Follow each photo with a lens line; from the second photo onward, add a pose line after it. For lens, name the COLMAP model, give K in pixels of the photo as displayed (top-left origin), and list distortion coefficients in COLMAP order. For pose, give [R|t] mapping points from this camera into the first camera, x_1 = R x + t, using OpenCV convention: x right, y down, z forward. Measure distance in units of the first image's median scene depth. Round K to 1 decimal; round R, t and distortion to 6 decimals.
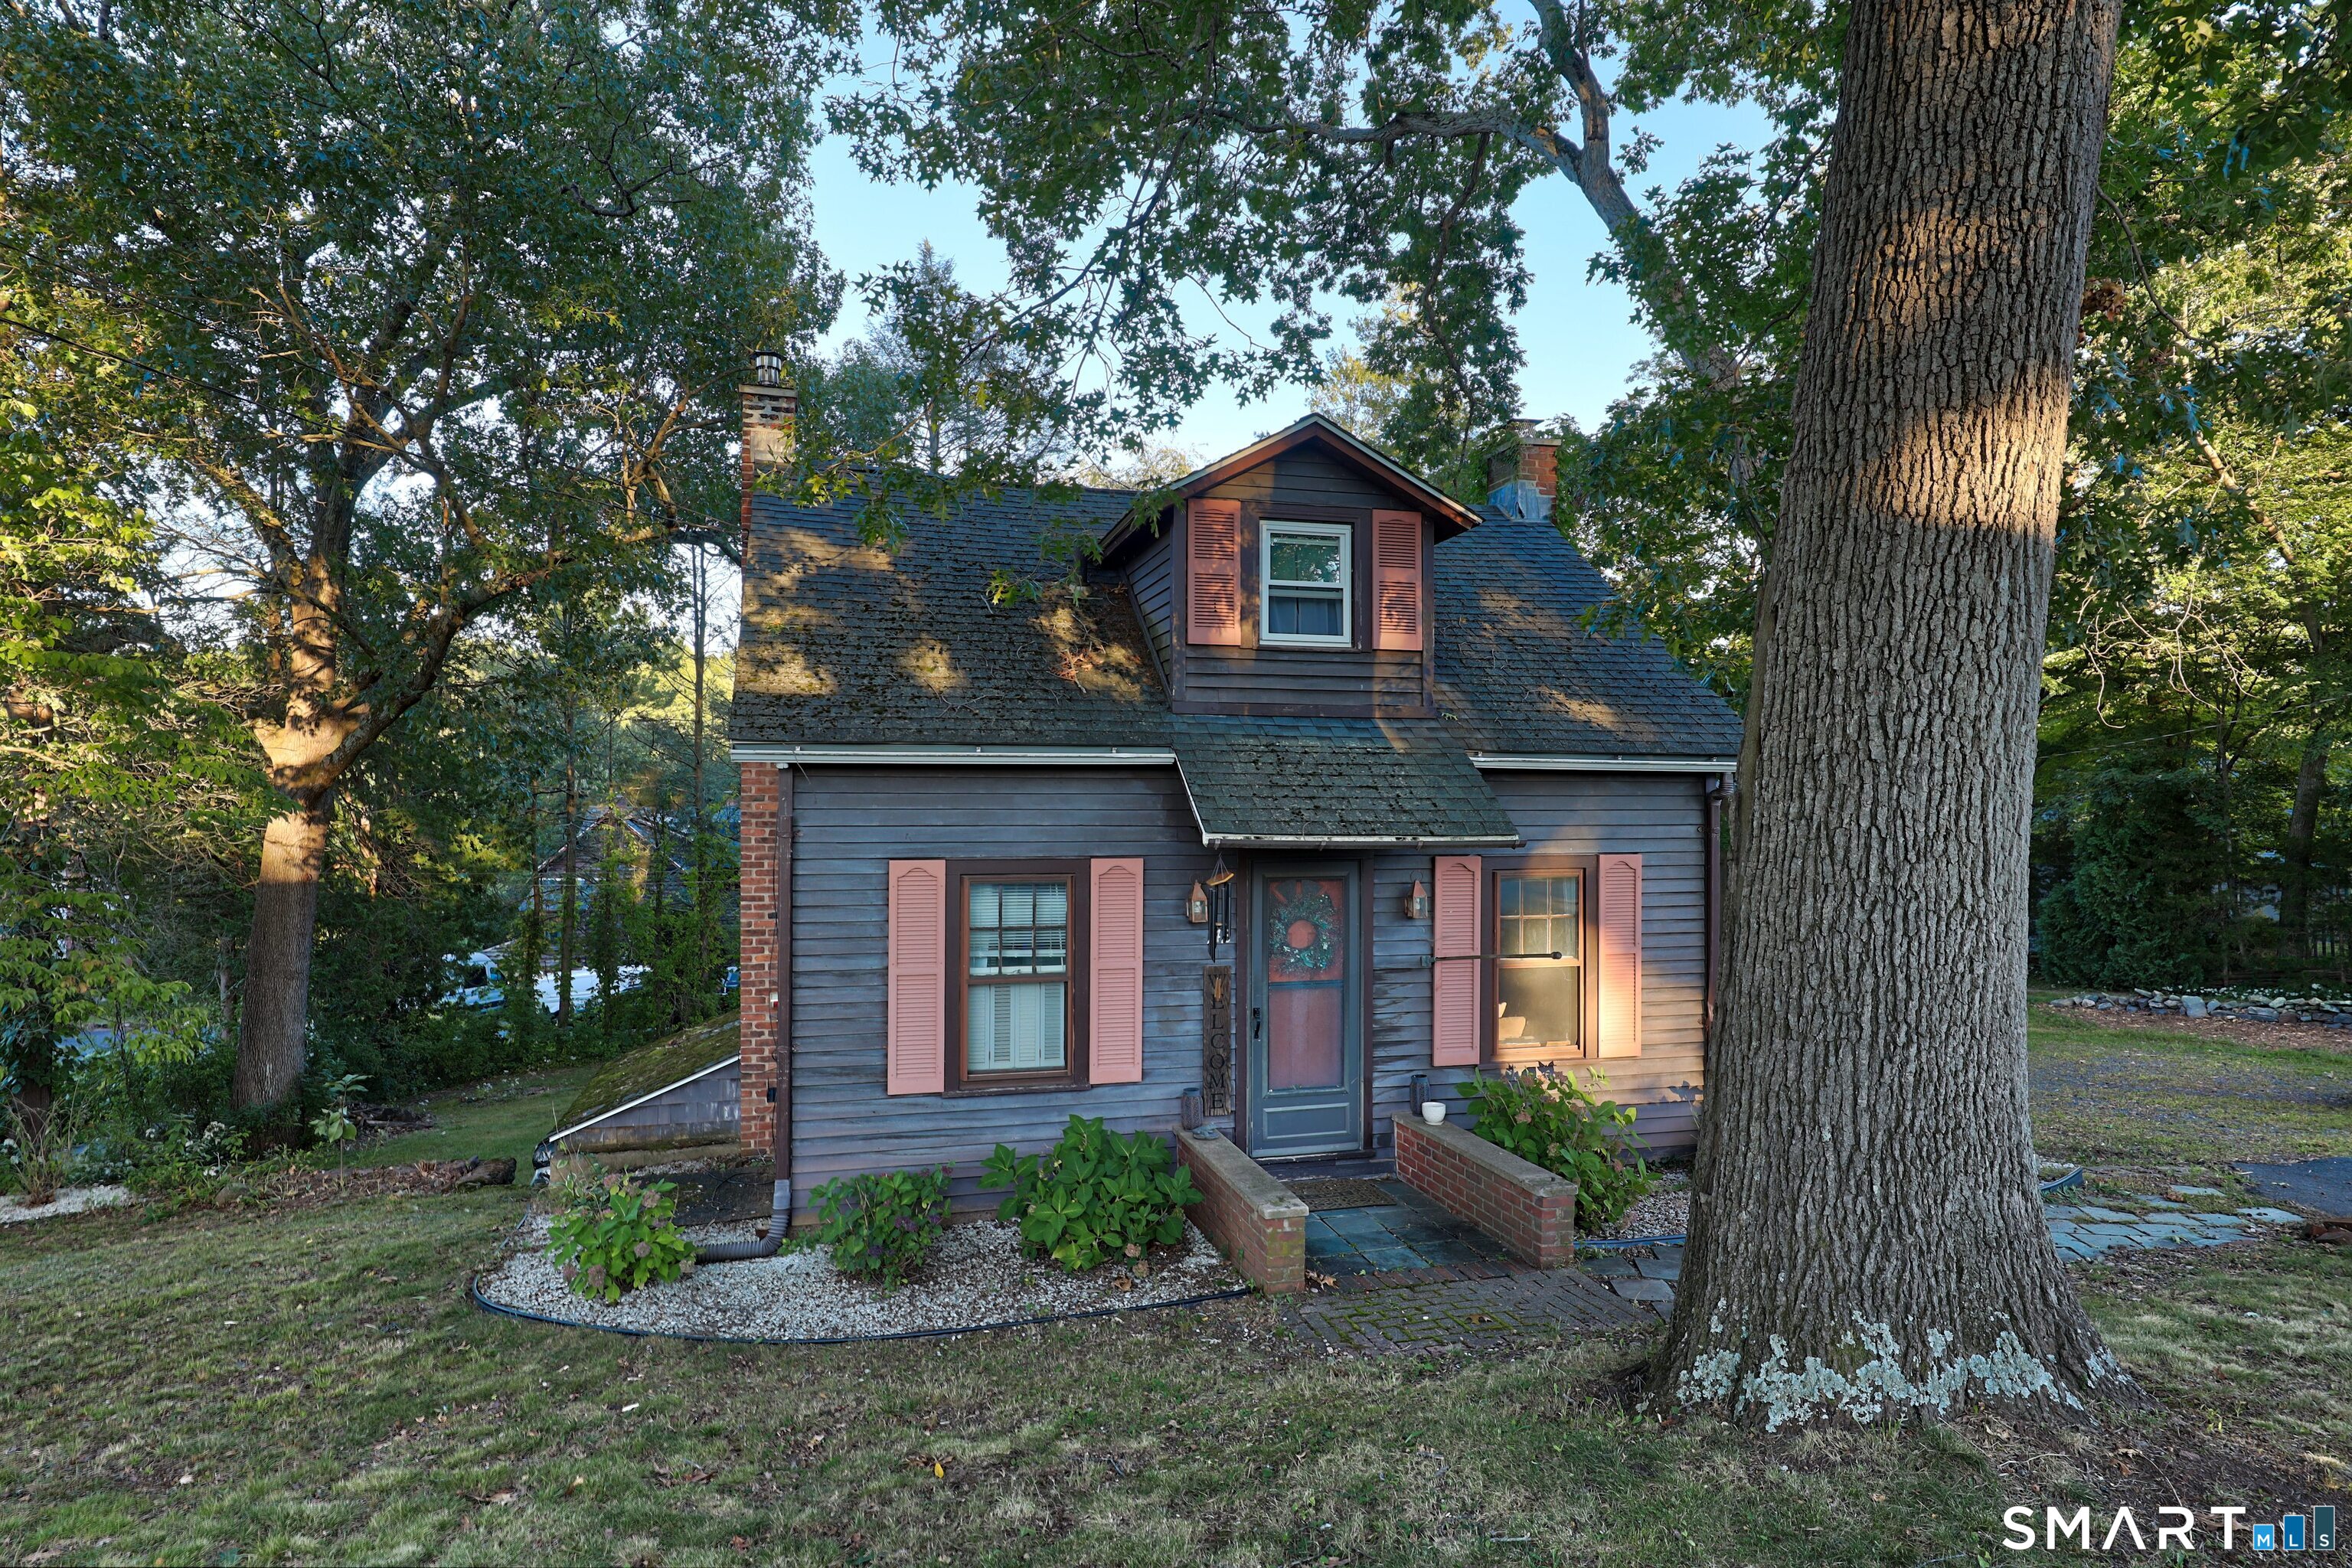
lens RADIAL K [[1292.2, 0, 1176.0], [0, 1292.2, 784.0], [0, 0, 1]] dist [-0.001924, 0.000761]
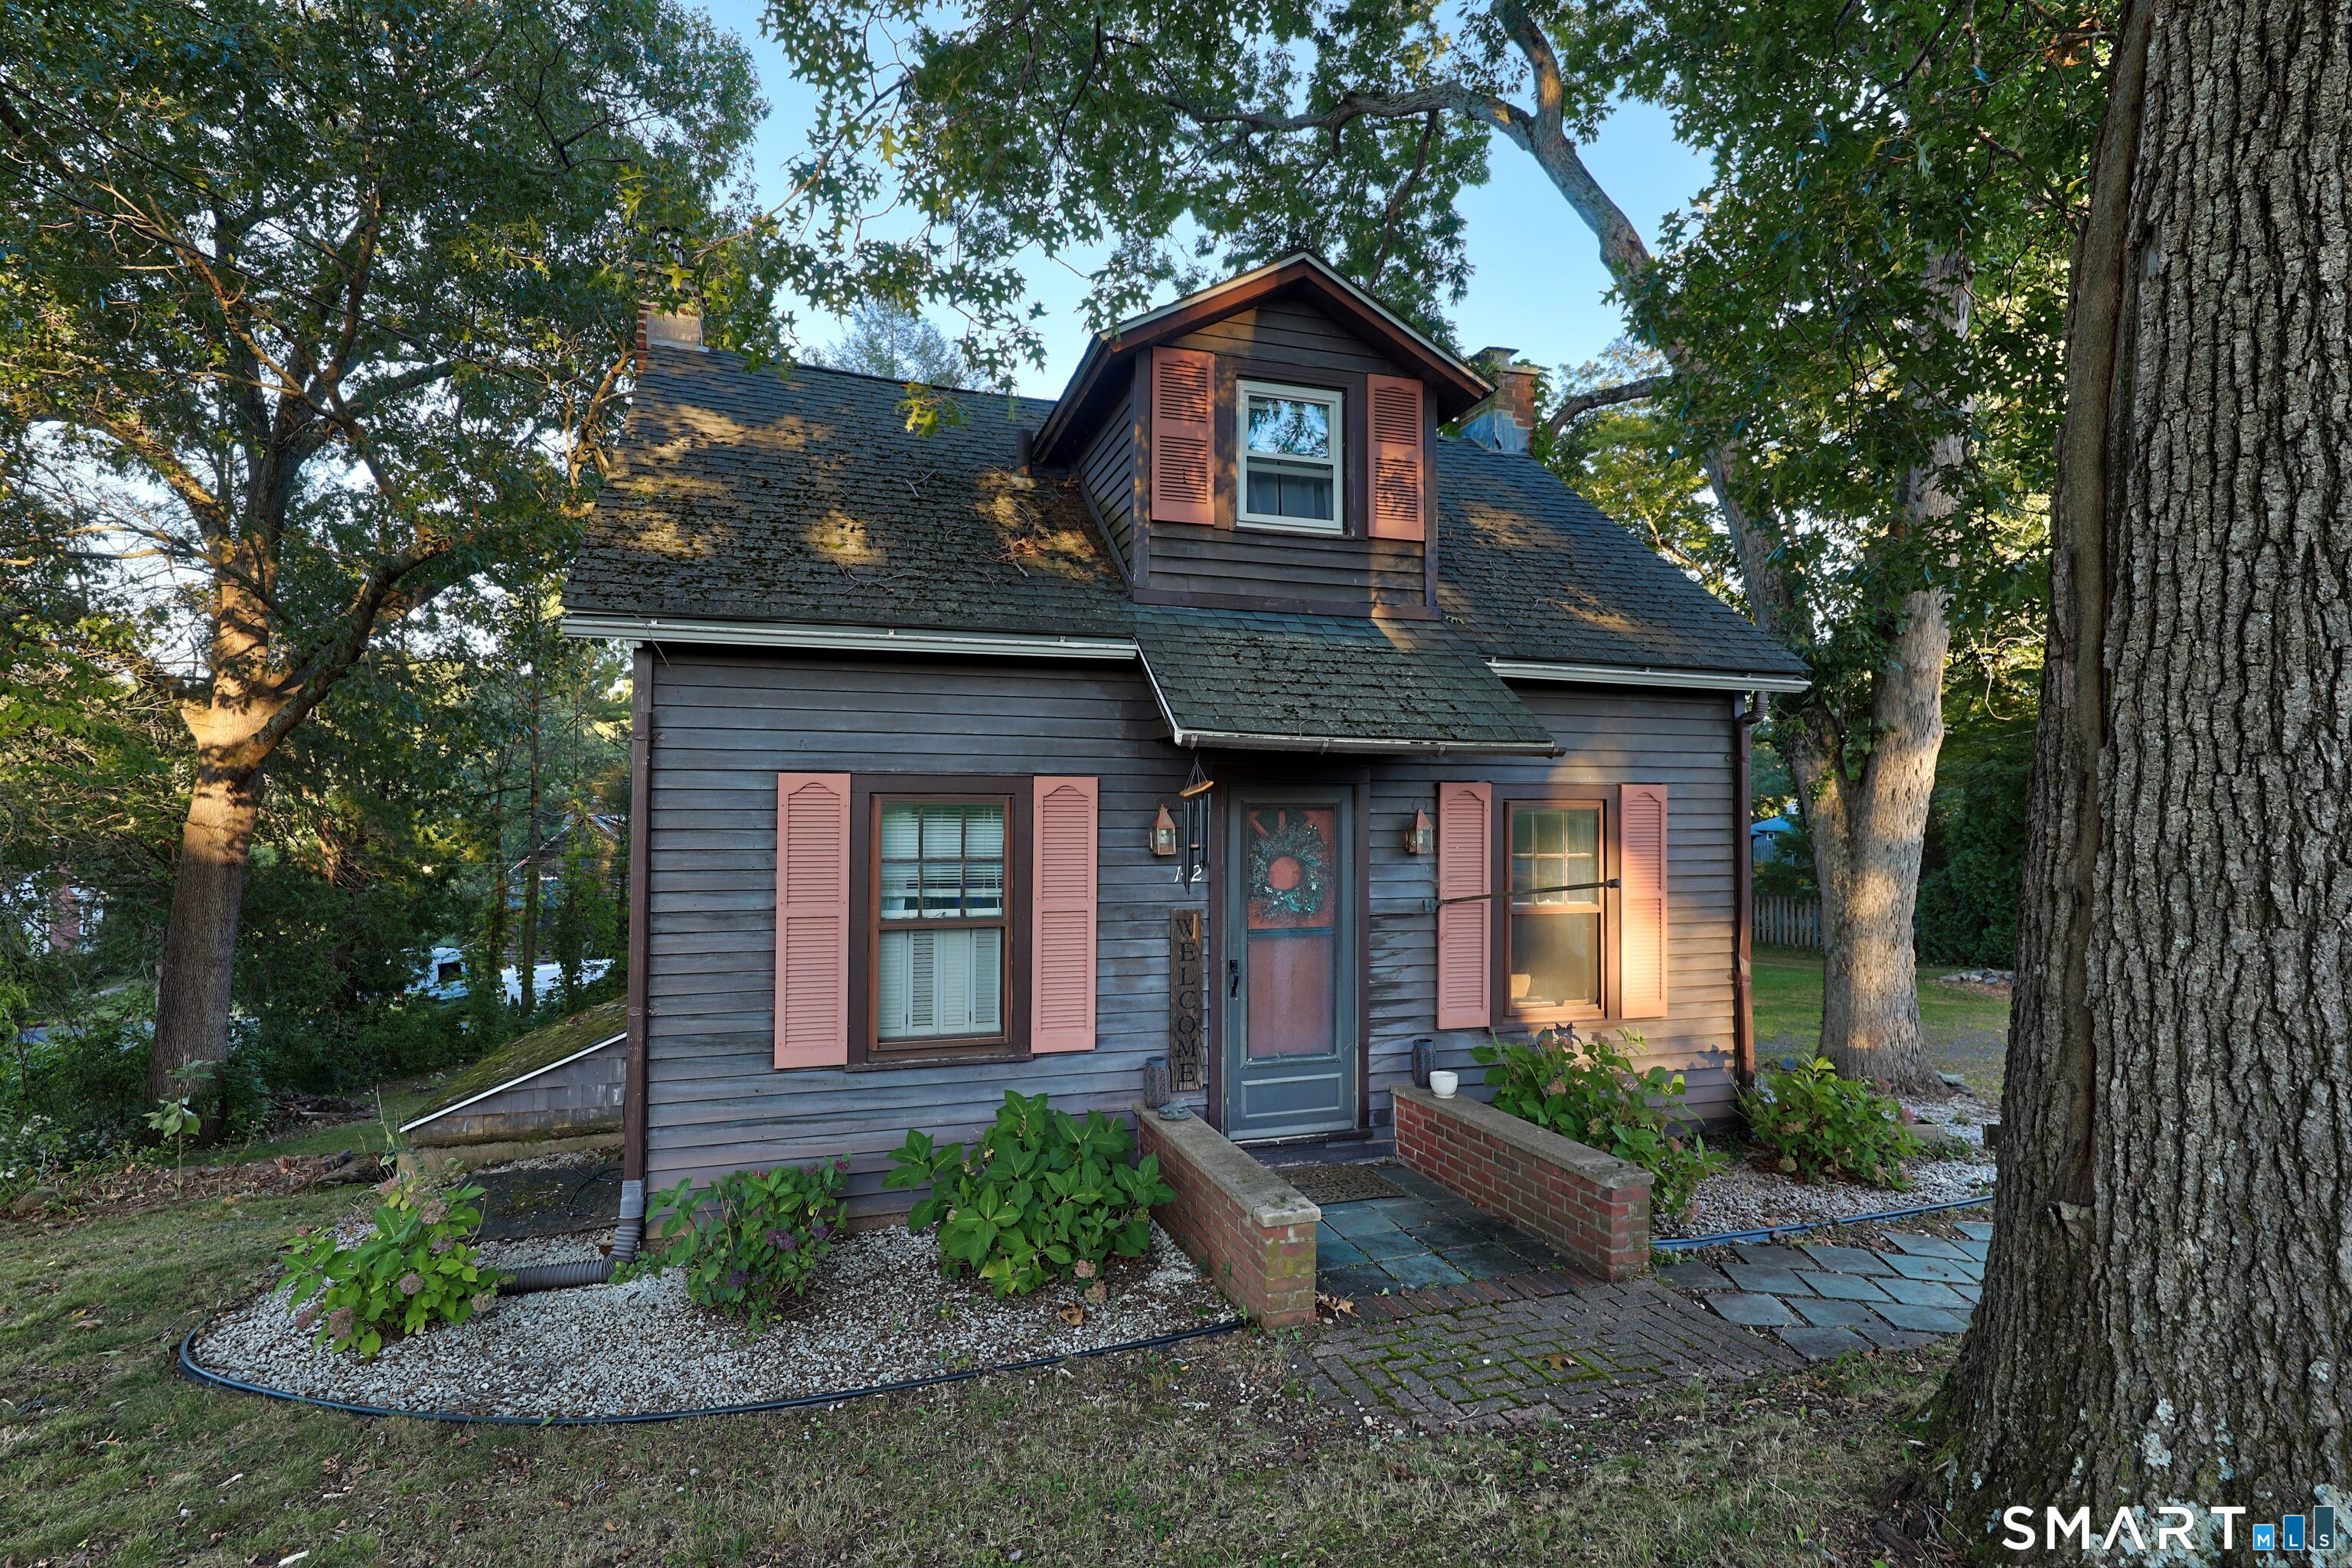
lens RADIAL K [[1118.0, 0, 1176.0], [0, 1118.0, 784.0], [0, 0, 1]] dist [-0.000689, 0.000500]
pose [[0.998663, 0.001116, 0.051688, -0.012446], [-0.000010, 0.999771, -0.021382, 0.078345], [-0.051700, 0.021353, 0.998434, 0.291002]]
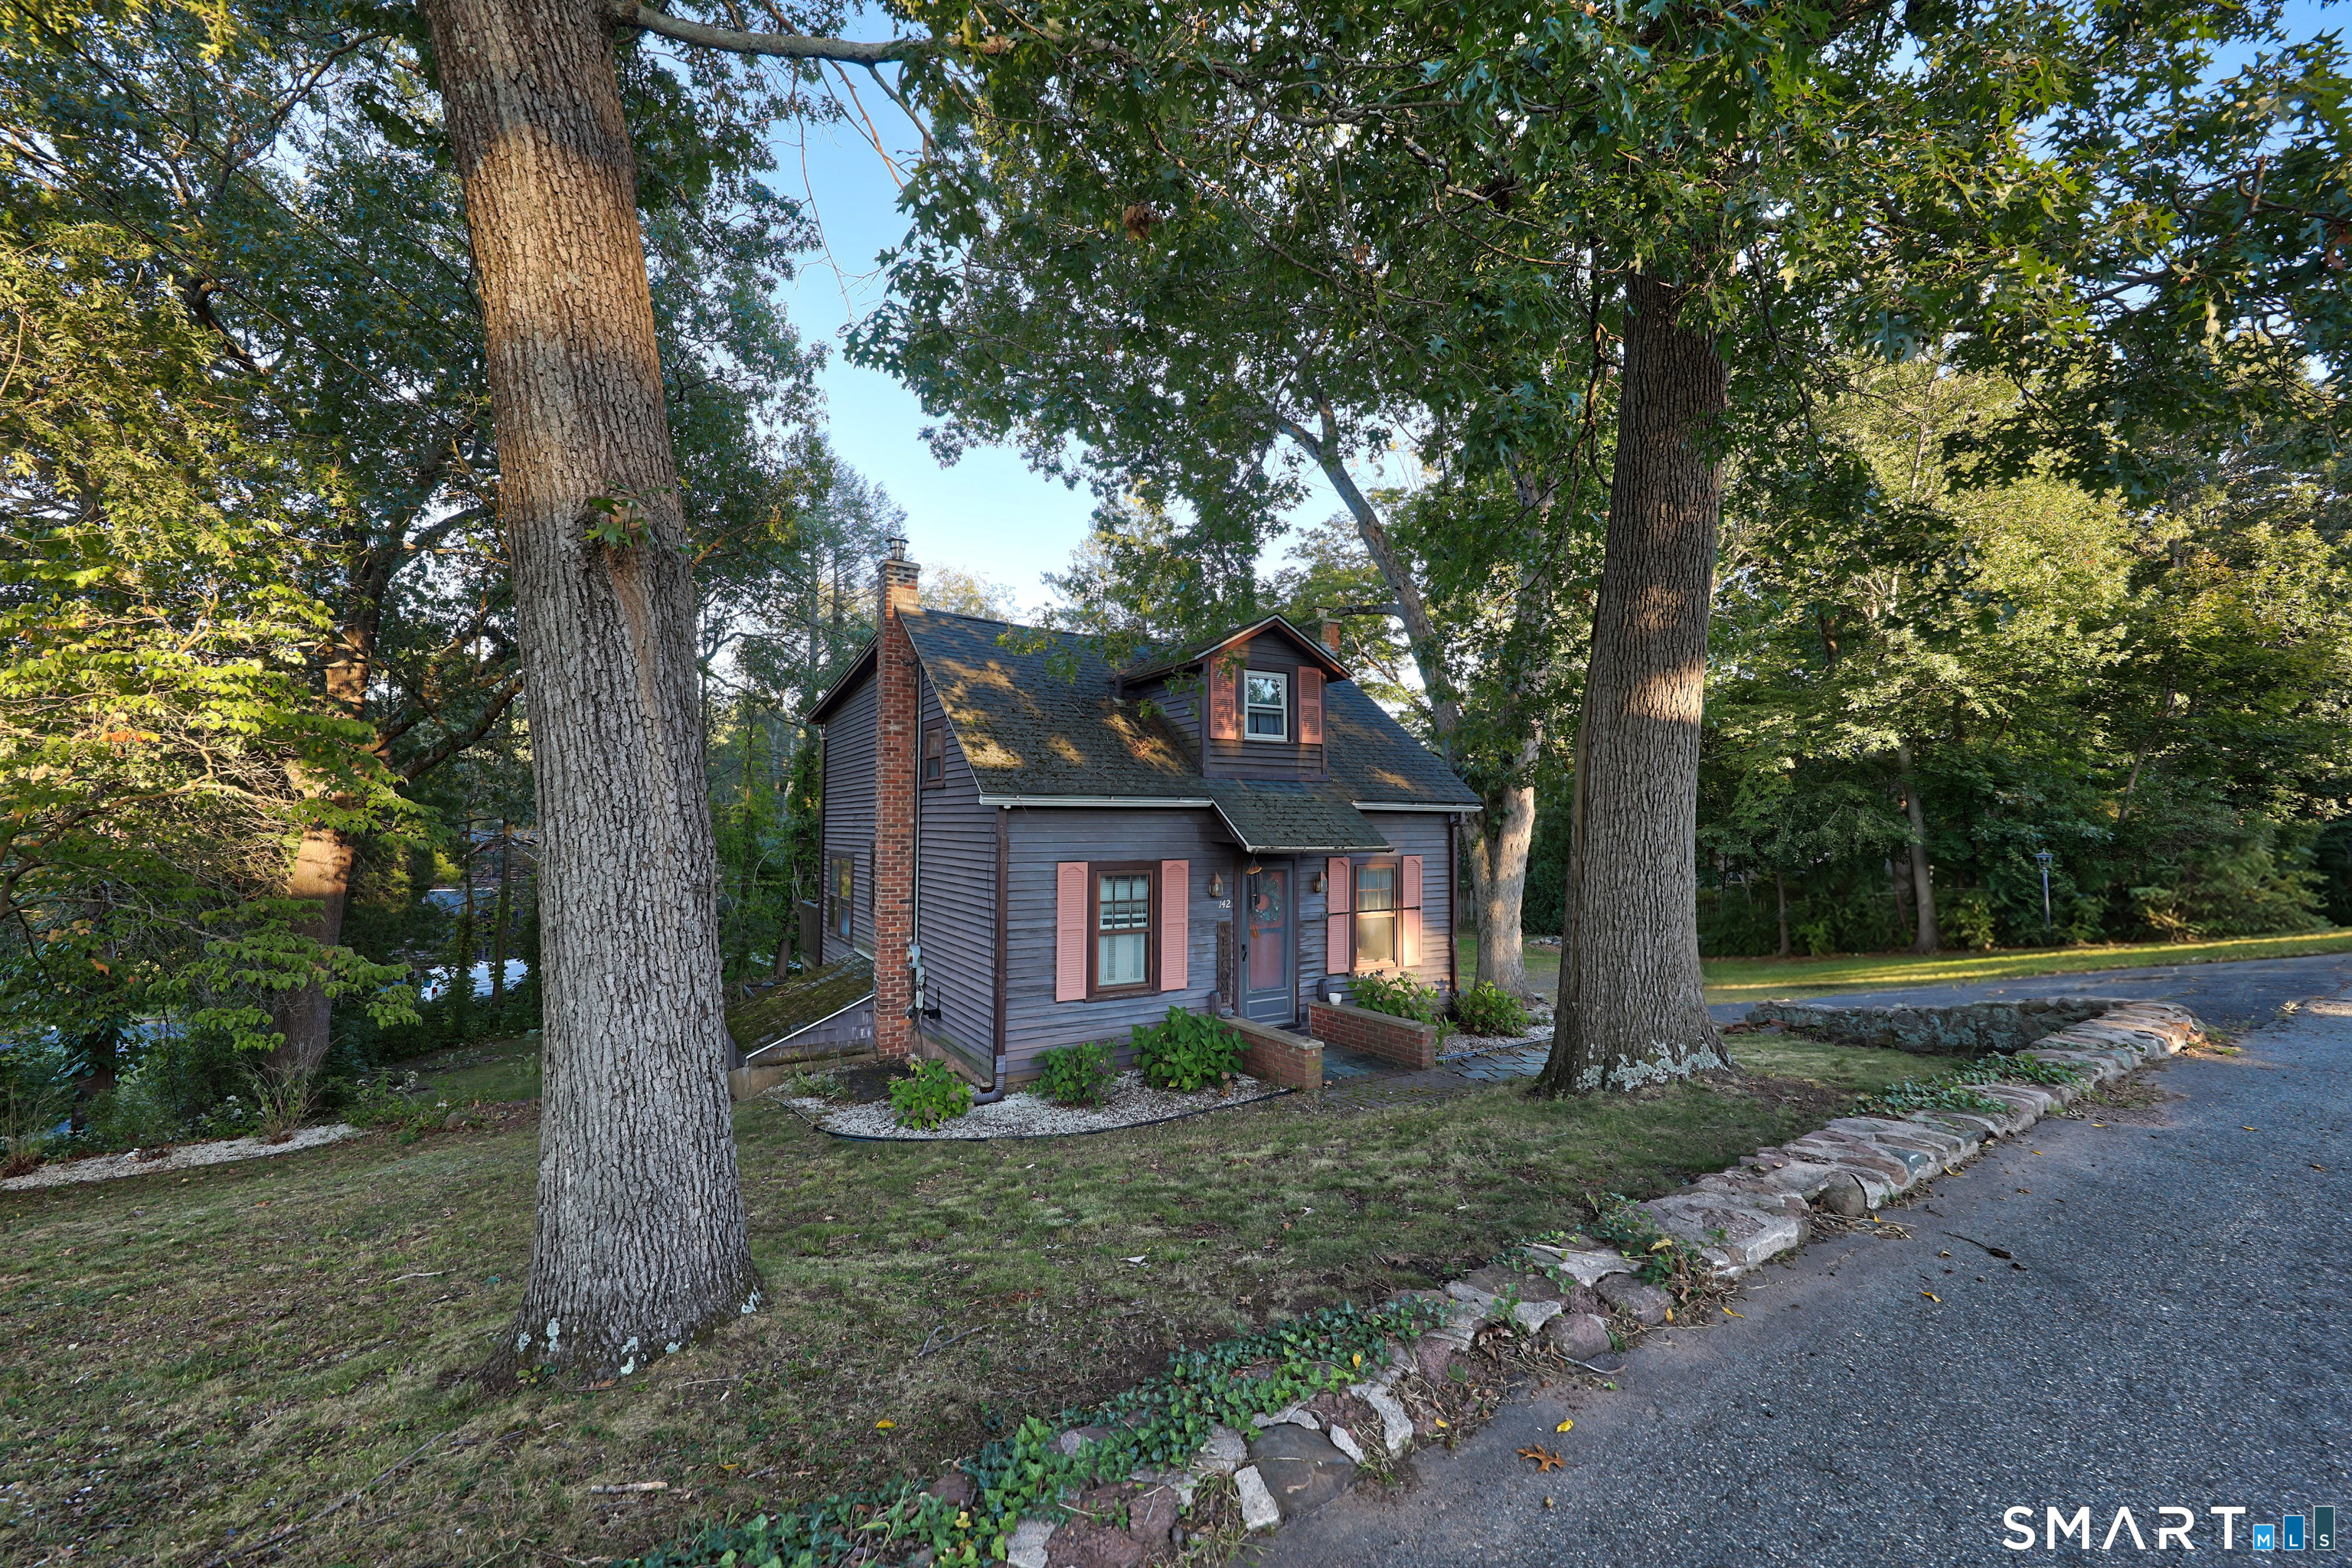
lens RADIAL K [[958.0, 0, 1151.0], [0, 958.0, 778.9], [0, 0, 1]] dist [0.003263, -0.000019]
pose [[0.960680, 0.012120, 0.277392, -0.442672], [-0.002760, 0.999414, -0.034111, -0.008404], [-0.277643, 0.032004, 0.960151, -0.241525]]
